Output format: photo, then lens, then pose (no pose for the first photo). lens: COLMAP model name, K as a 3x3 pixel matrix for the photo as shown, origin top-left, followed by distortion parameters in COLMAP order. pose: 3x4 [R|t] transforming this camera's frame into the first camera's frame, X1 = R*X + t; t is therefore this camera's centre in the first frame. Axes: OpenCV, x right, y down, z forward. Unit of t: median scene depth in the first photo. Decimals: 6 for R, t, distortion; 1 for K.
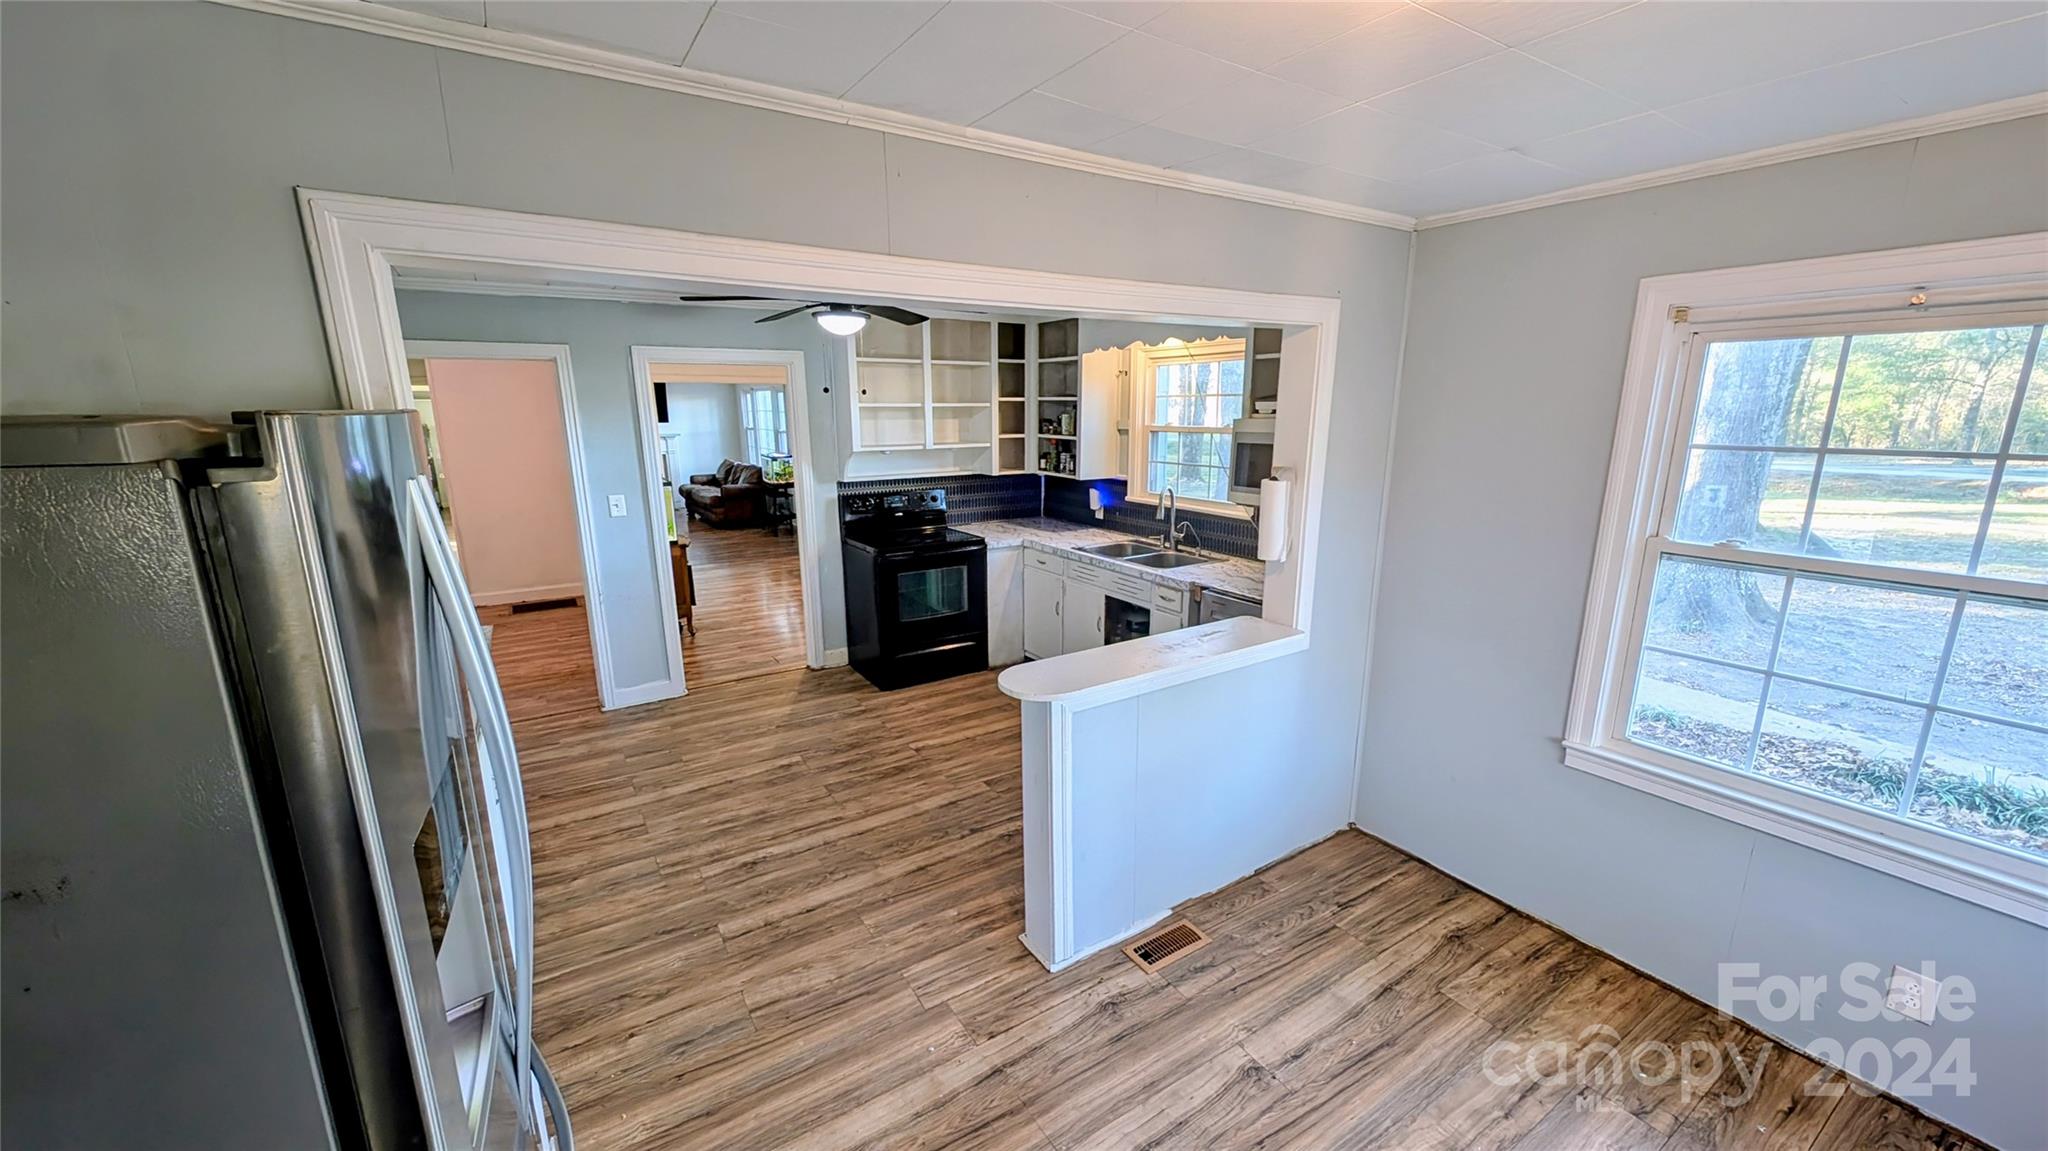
lens RADIAL K [[771.3, 0, 1014.5], [0, 771.3, 583.2], [0, 0, 1]] dist [0.006818, -0.003564]
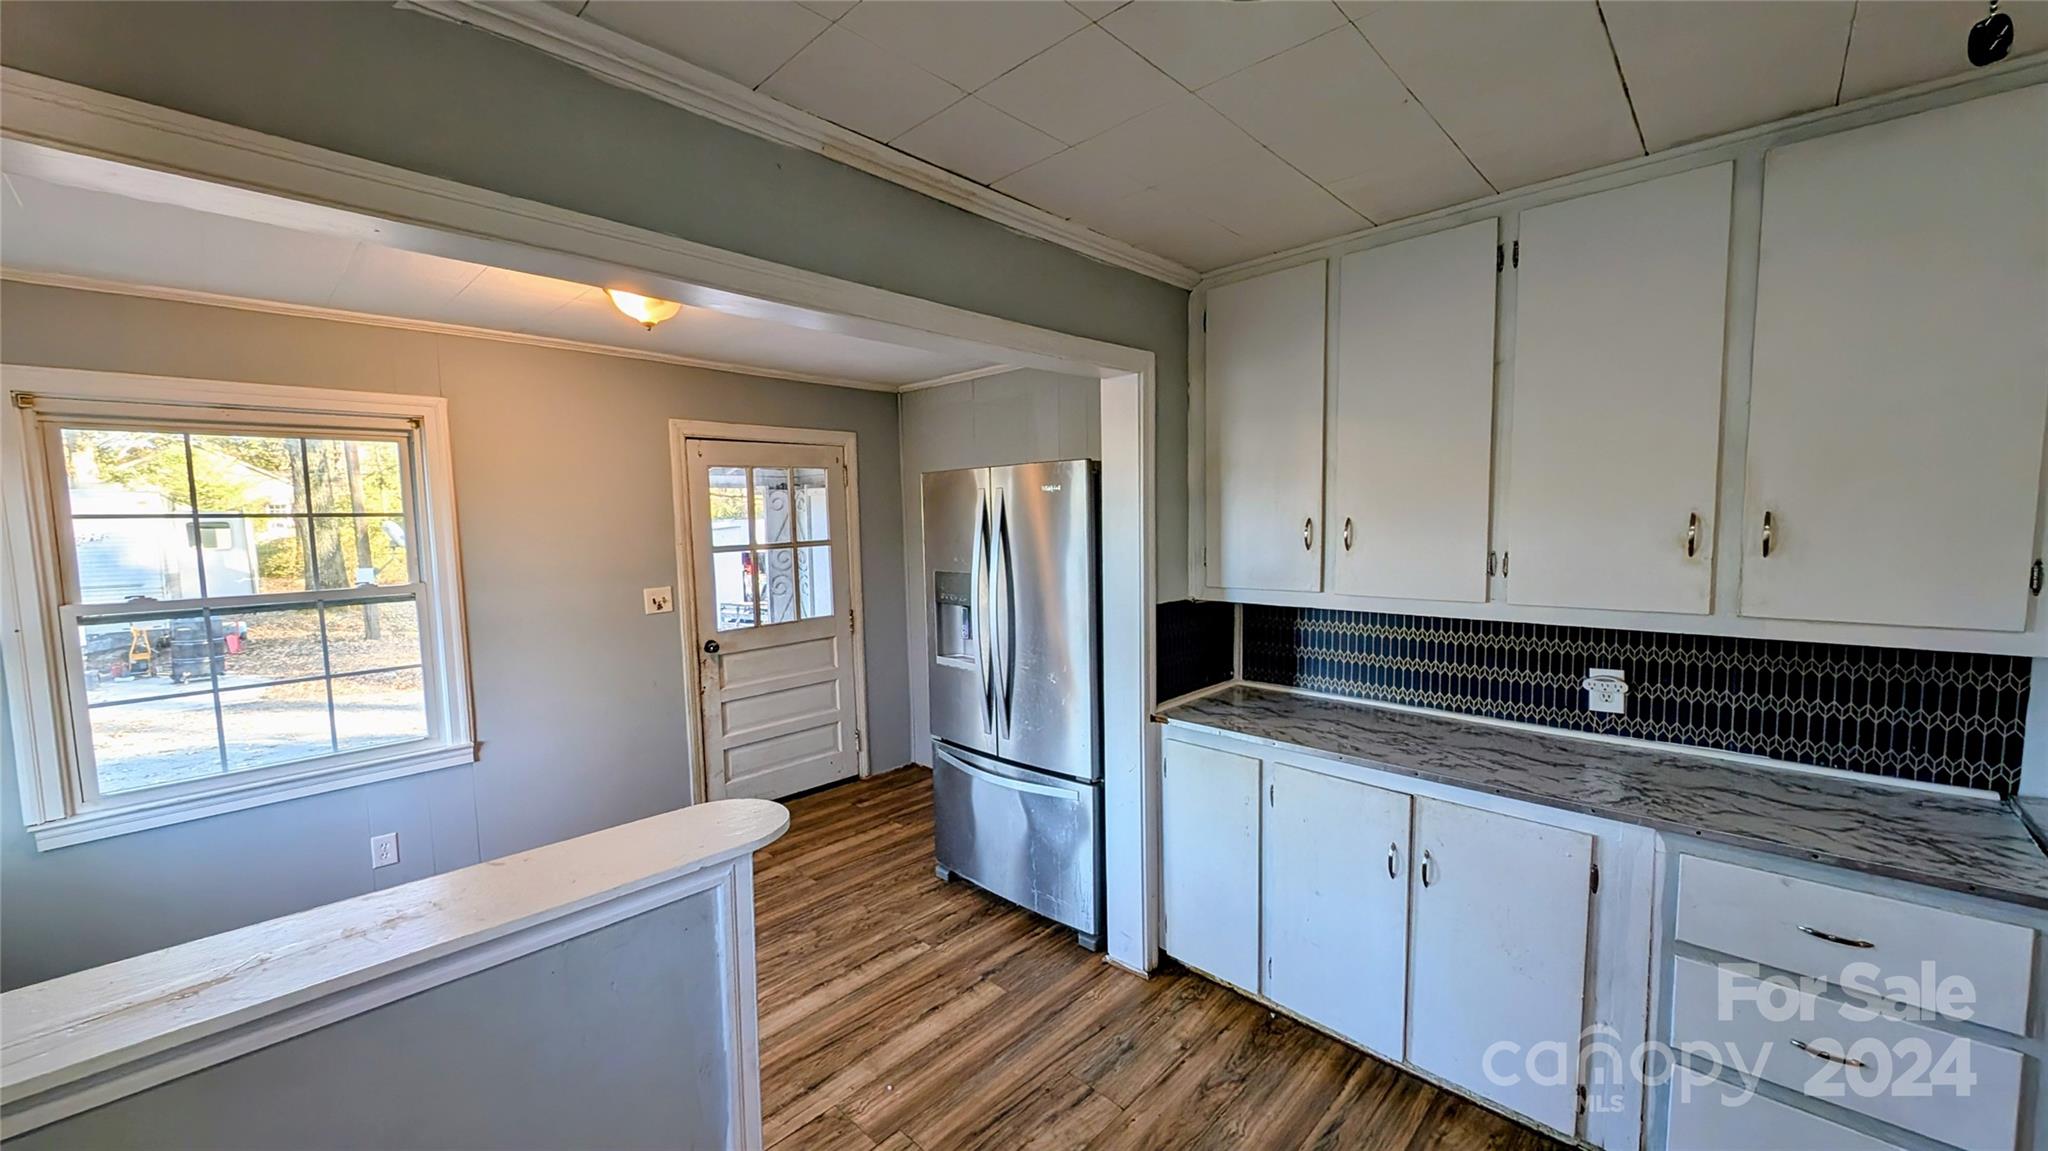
lens RADIAL K [[771.3, 0, 1013.2], [0, 771.3, 574.3], [0, 0, 1]] dist [0.006818, -0.003564]
pose [[-0.971490, 0.038265, -0.233971, -0.035783], [-0.035632, 0.952112, 0.303665, -0.178645], [0.234387, 0.303344, -0.923604, 0.975820]]
